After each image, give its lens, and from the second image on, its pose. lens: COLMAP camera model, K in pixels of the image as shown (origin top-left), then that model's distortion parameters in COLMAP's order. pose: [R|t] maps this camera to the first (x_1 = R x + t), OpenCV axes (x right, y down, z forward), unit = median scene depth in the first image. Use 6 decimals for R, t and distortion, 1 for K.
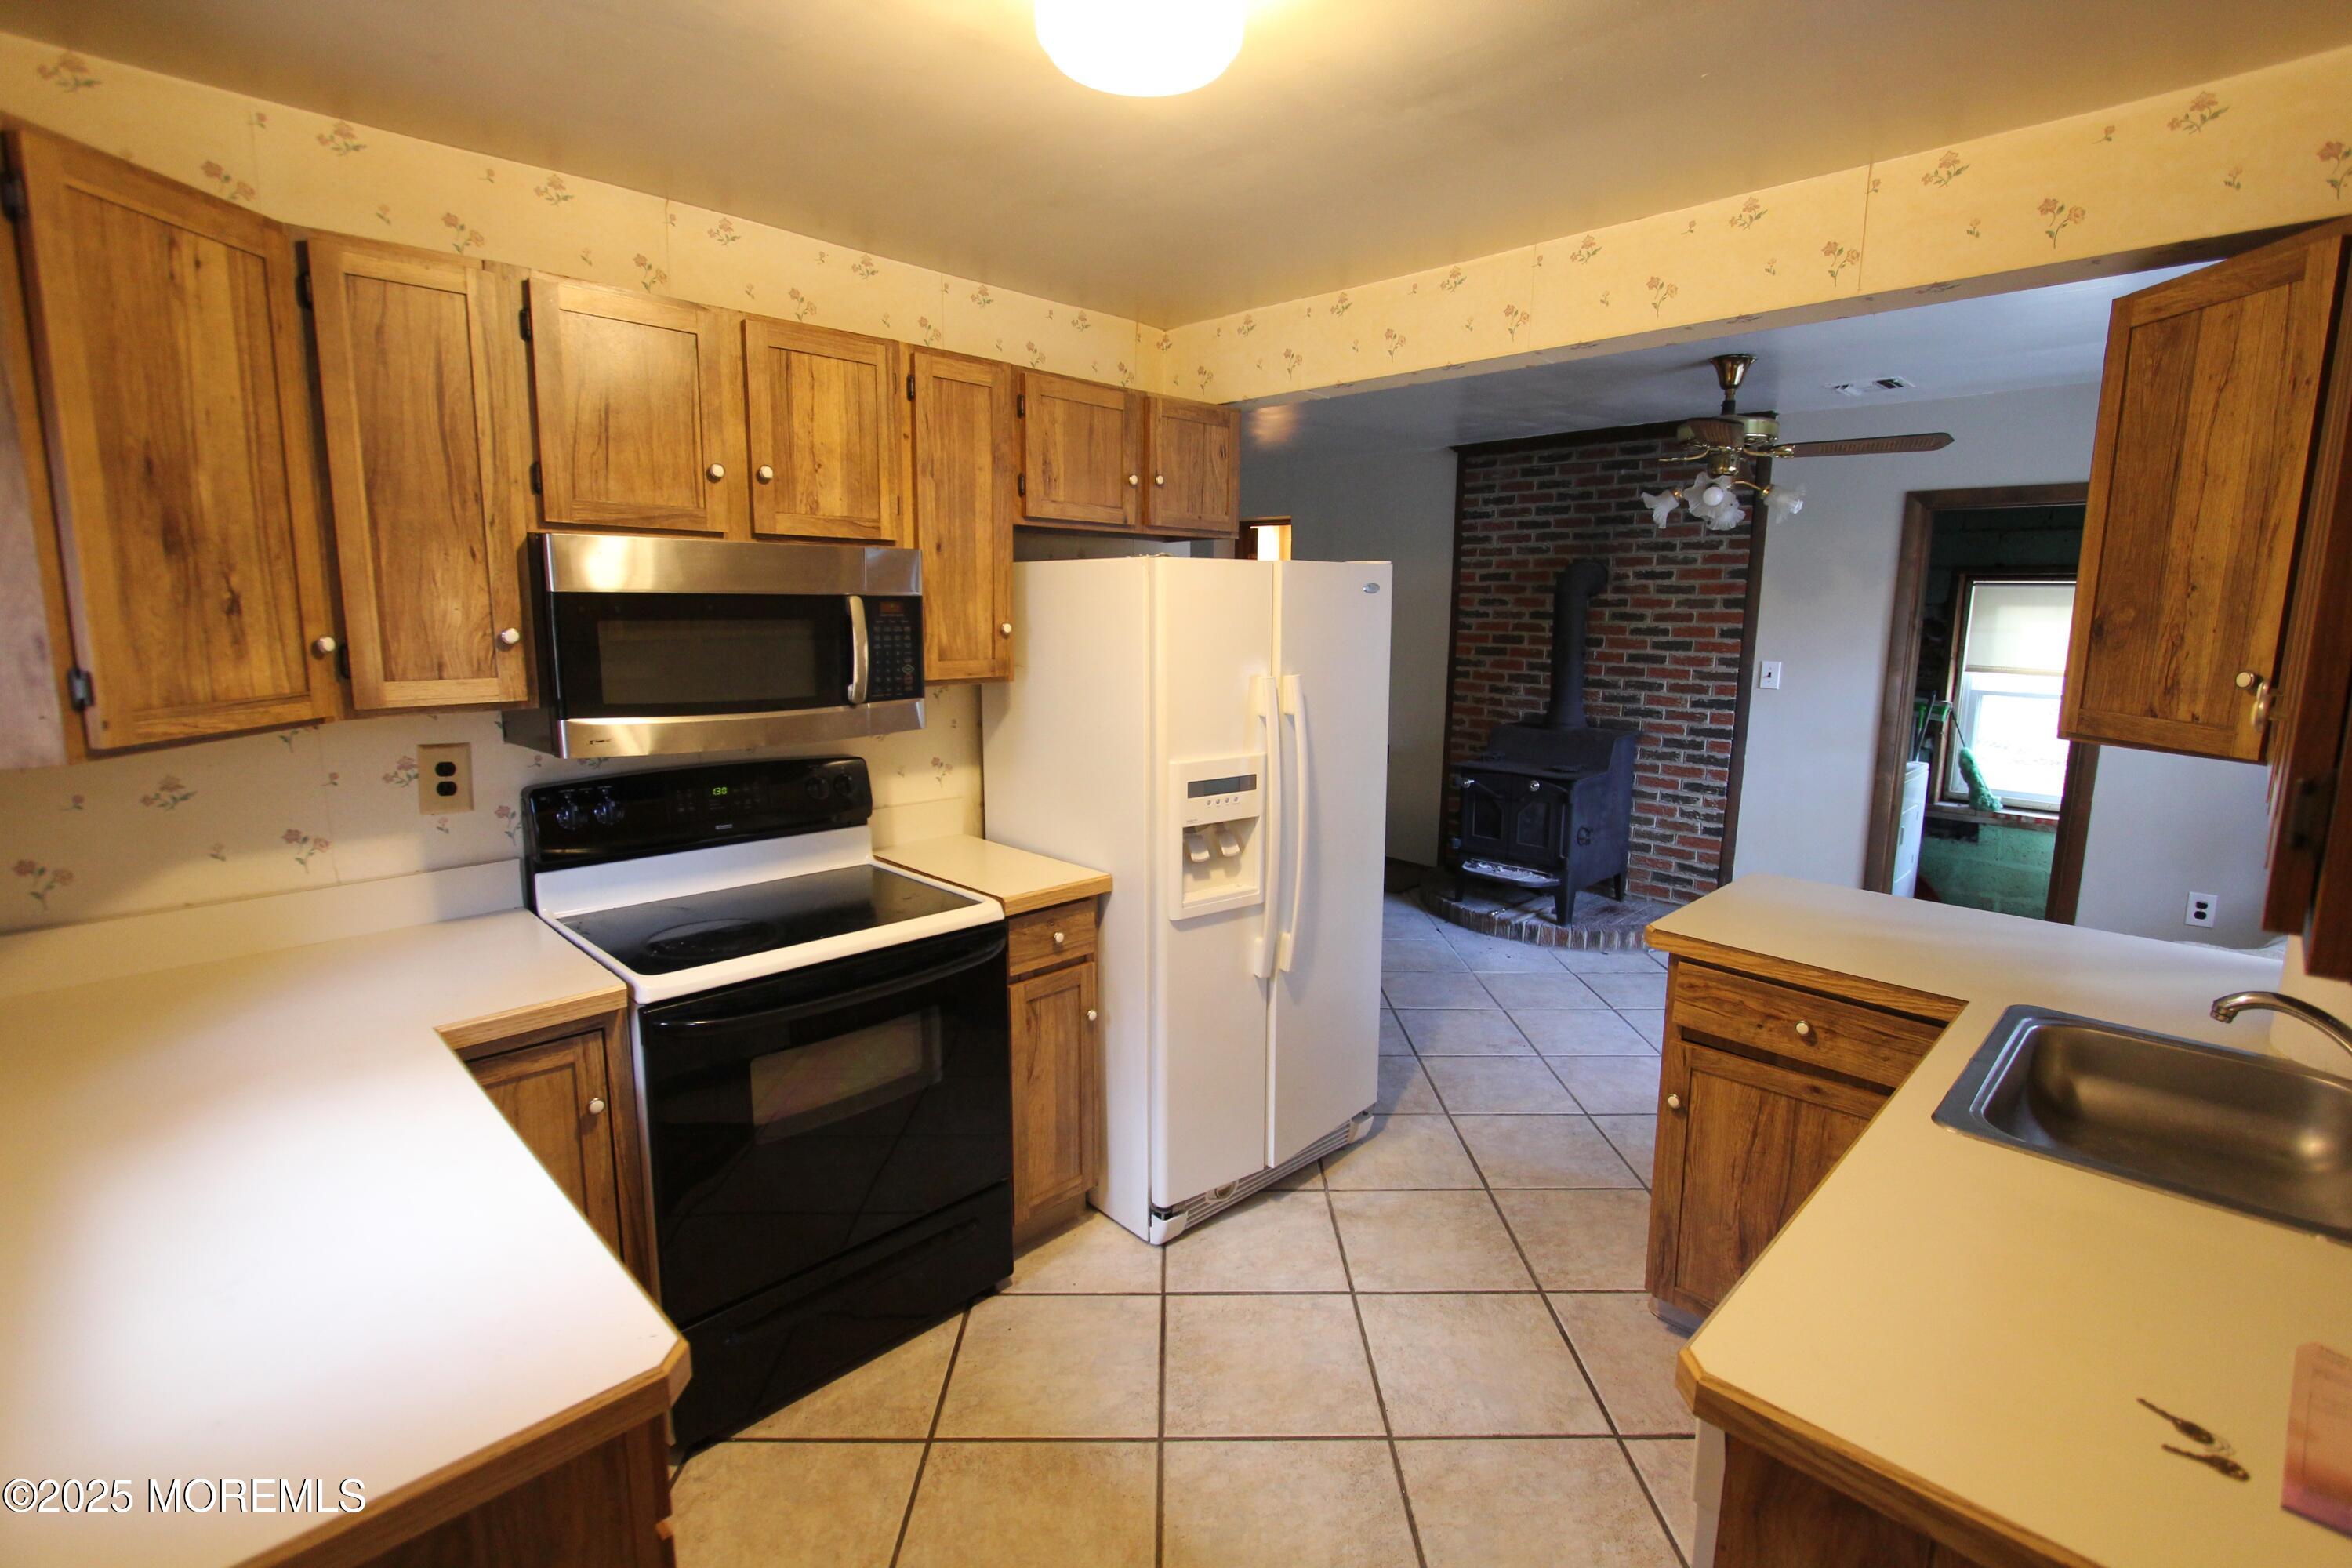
lens RADIAL K [[1091.6, 0, 1181.3], [0, 1091.6, 779.1], [0, 0, 1]] dist [-0.010755, -0.000381]
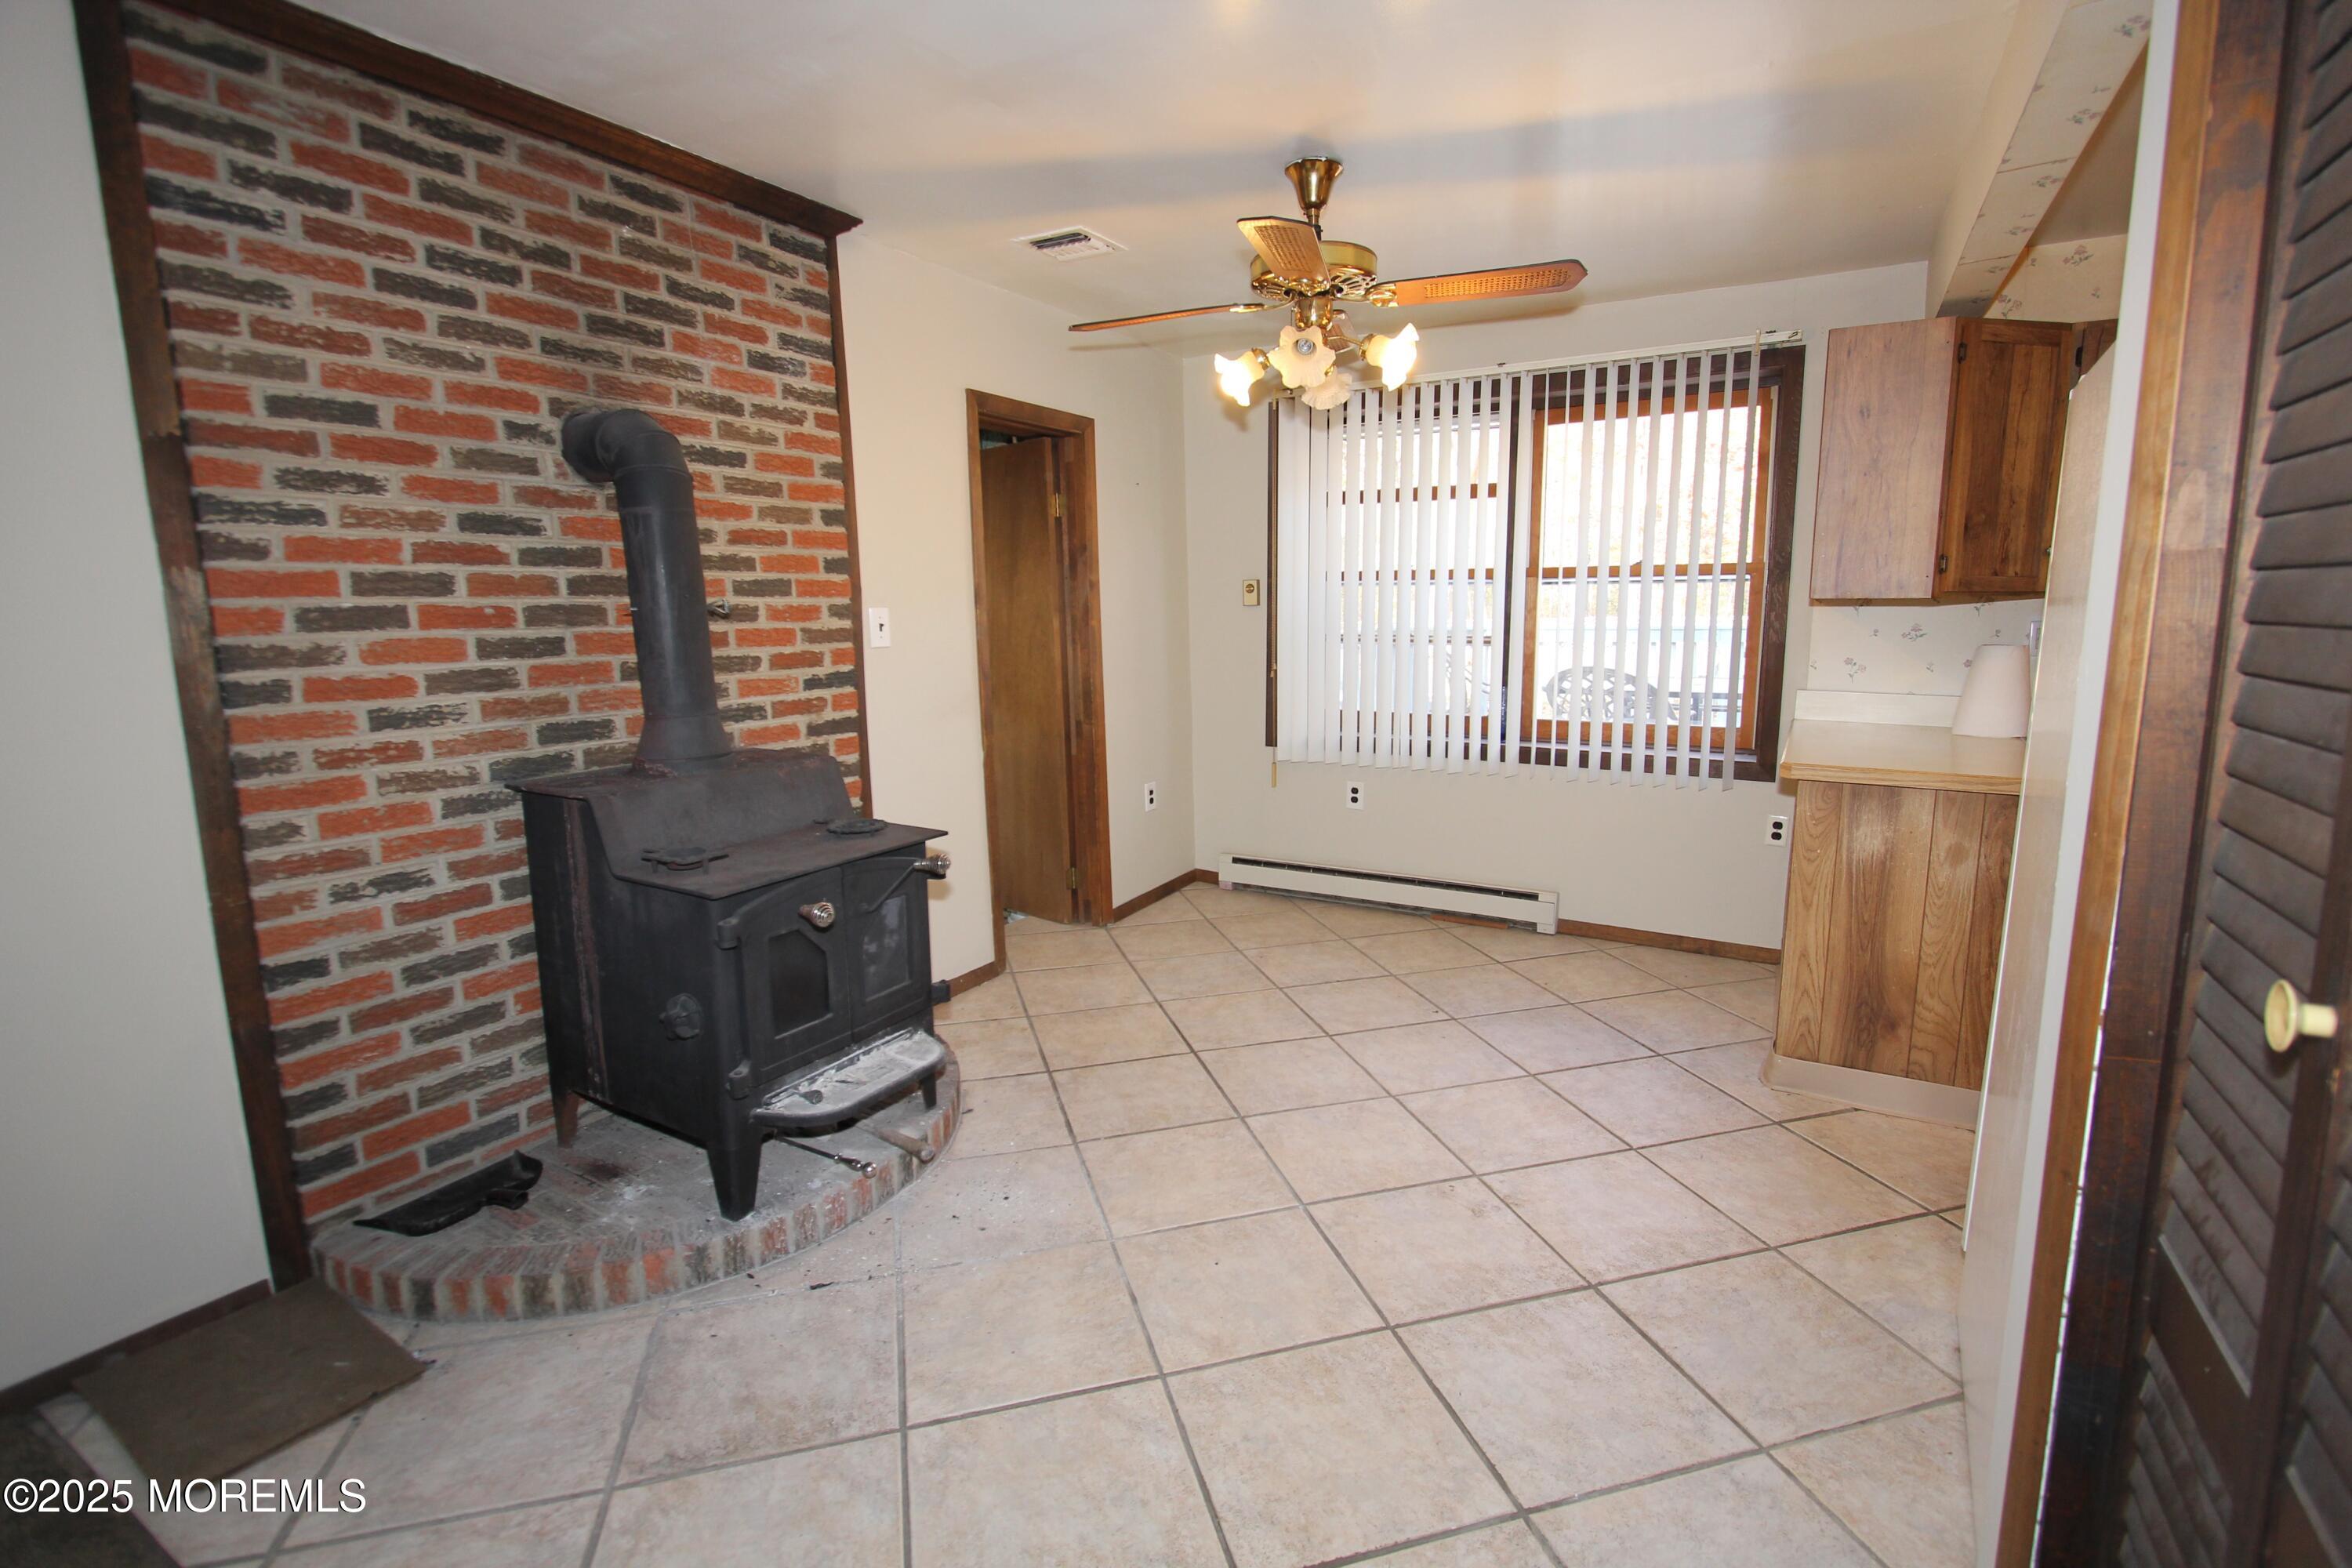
lens RADIAL K [[1091.6, 0, 1177.6], [0, 1091.6, 770.7], [0, 0, 1]] dist [-0.010755, -0.000381]
pose [[-0.270873, -0.153858, 0.950240, -0.154184], [0.159645, 0.966294, 0.201965, -0.106225], [-0.949285, 0.206408, -0.237180, 0.910909]]
